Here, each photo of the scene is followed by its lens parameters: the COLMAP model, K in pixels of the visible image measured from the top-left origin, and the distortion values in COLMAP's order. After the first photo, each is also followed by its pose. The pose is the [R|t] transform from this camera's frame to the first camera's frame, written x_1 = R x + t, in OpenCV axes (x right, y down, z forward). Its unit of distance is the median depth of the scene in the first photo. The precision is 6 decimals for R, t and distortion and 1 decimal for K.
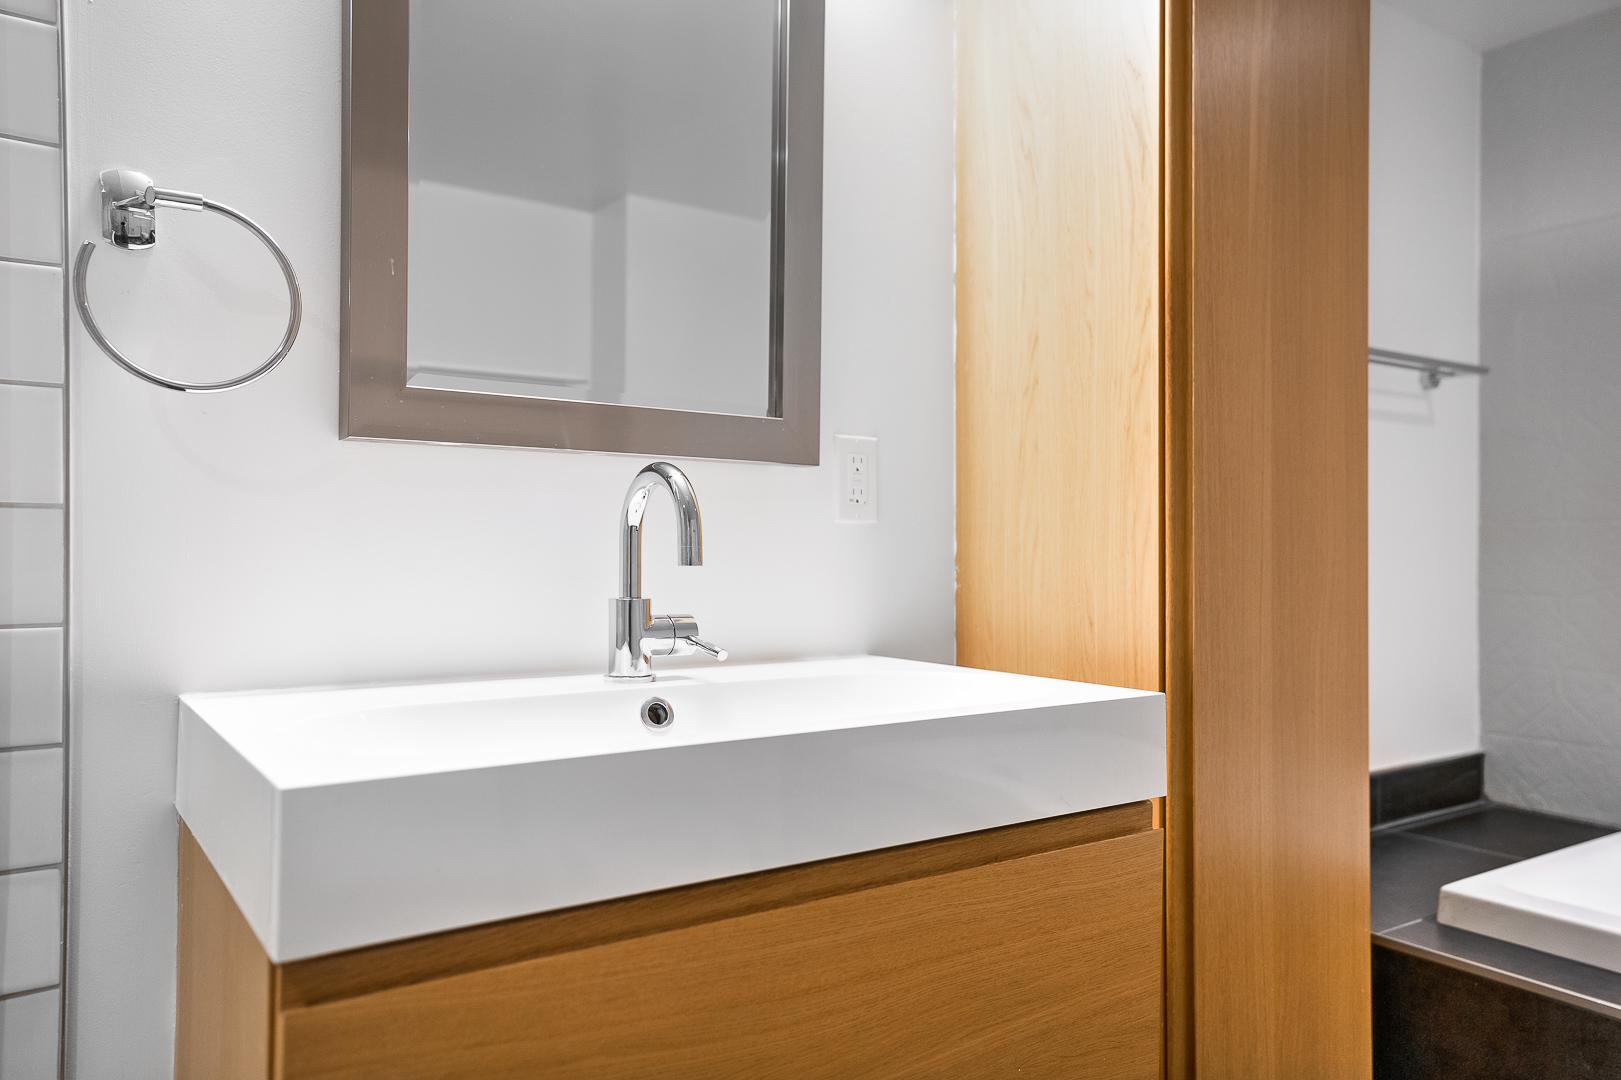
lens RADIAL K [[1183.6, 0, 806.5], [0, 1183.6, 537.6], [0, 0, 1]] dist [0.007671, -0.002152]
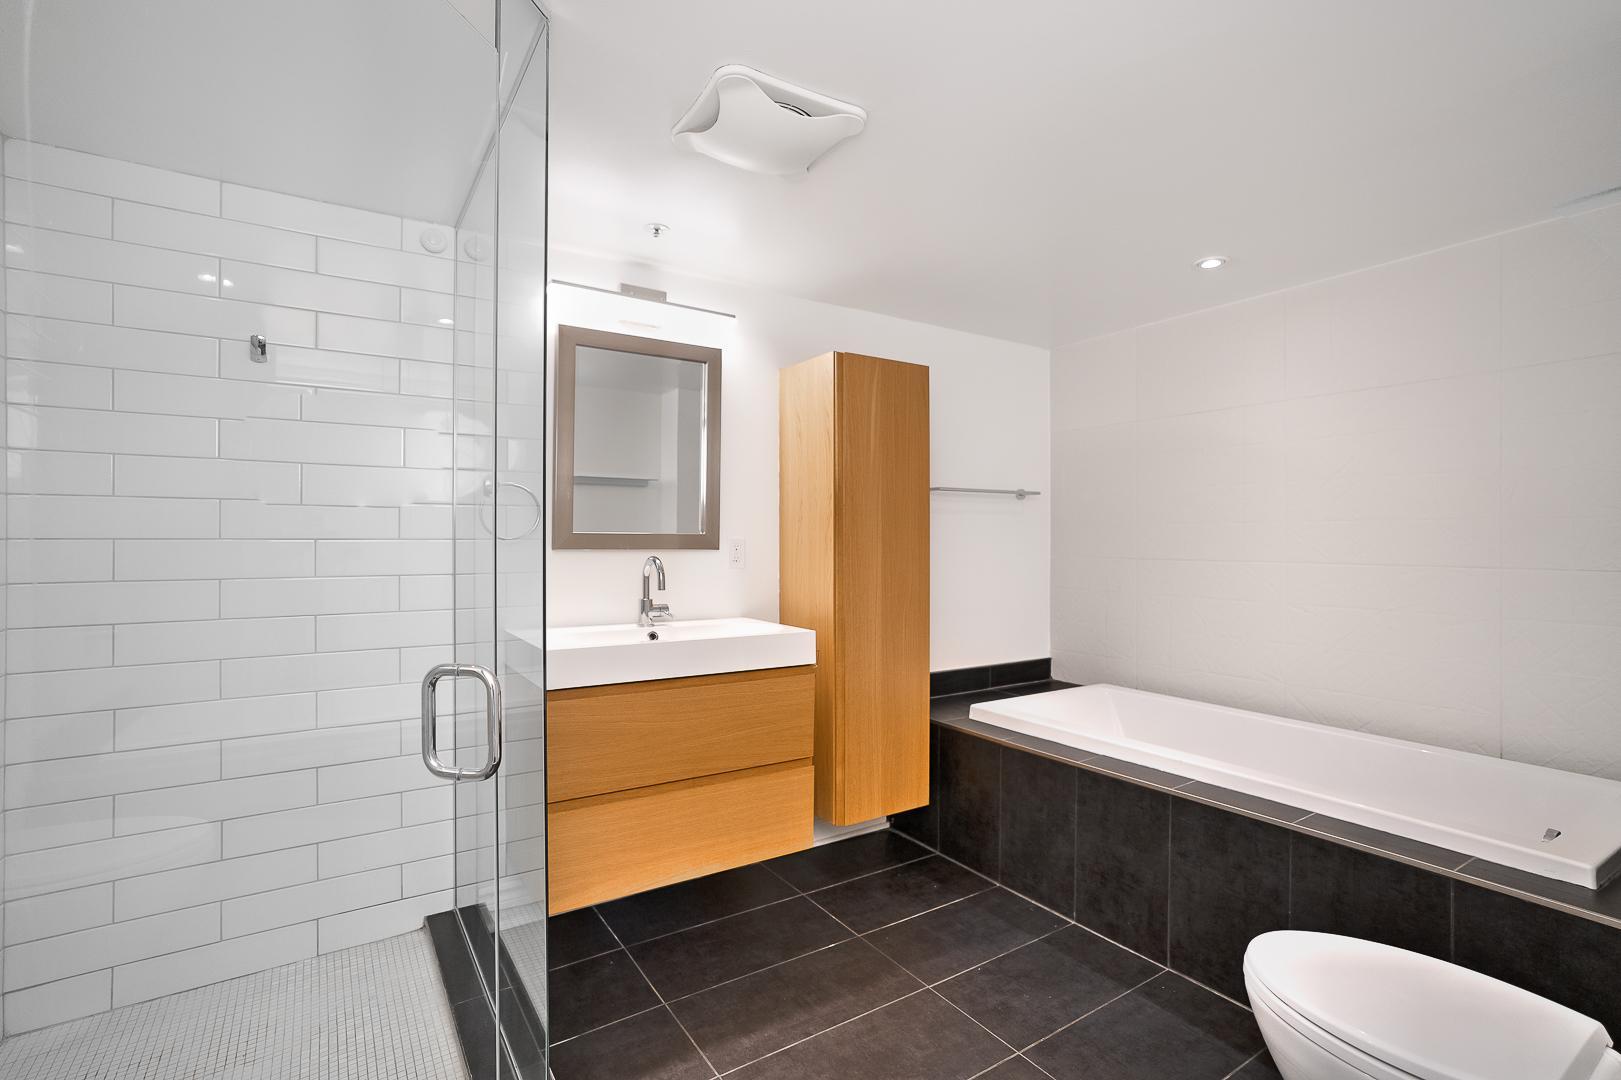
lens RADIAL K [[763.8, 0, 820.0], [0, 763.8, 537.3], [0, 0, 1]] dist [-0.016663, 0.012649]
pose [[0.999882, -0.002936, -0.015085, 0.325086], [0.002902, 0.999993, -0.002273, -0.099907], [0.015092, 0.002229, 0.999884, -0.942783]]
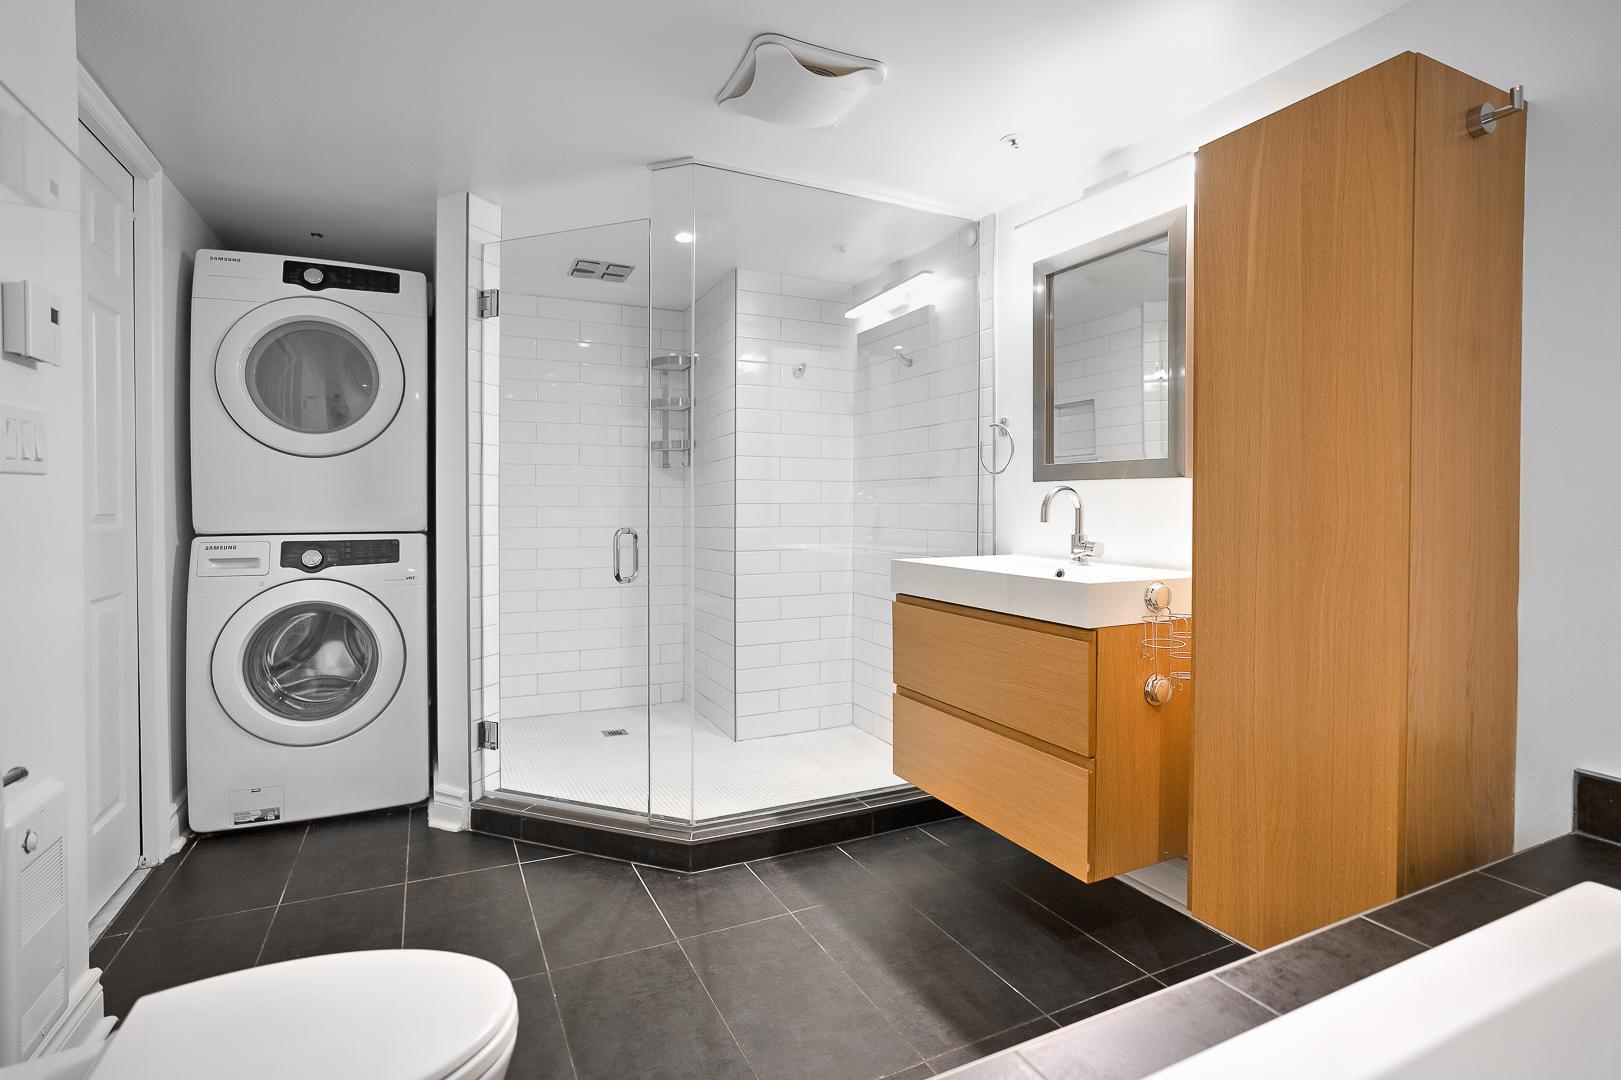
lens RADIAL K [[763.8, 0, 790.3], [0, 763.8, 514.8], [0, 0, 1]] dist [-0.016663, 0.012649]
pose [[-0.175595, 0.008459, -0.984426, 1.707446], [-0.000974, 0.999961, 0.008766, -0.008841], [0.984462, 0.002498, -0.175580, 0.650451]]
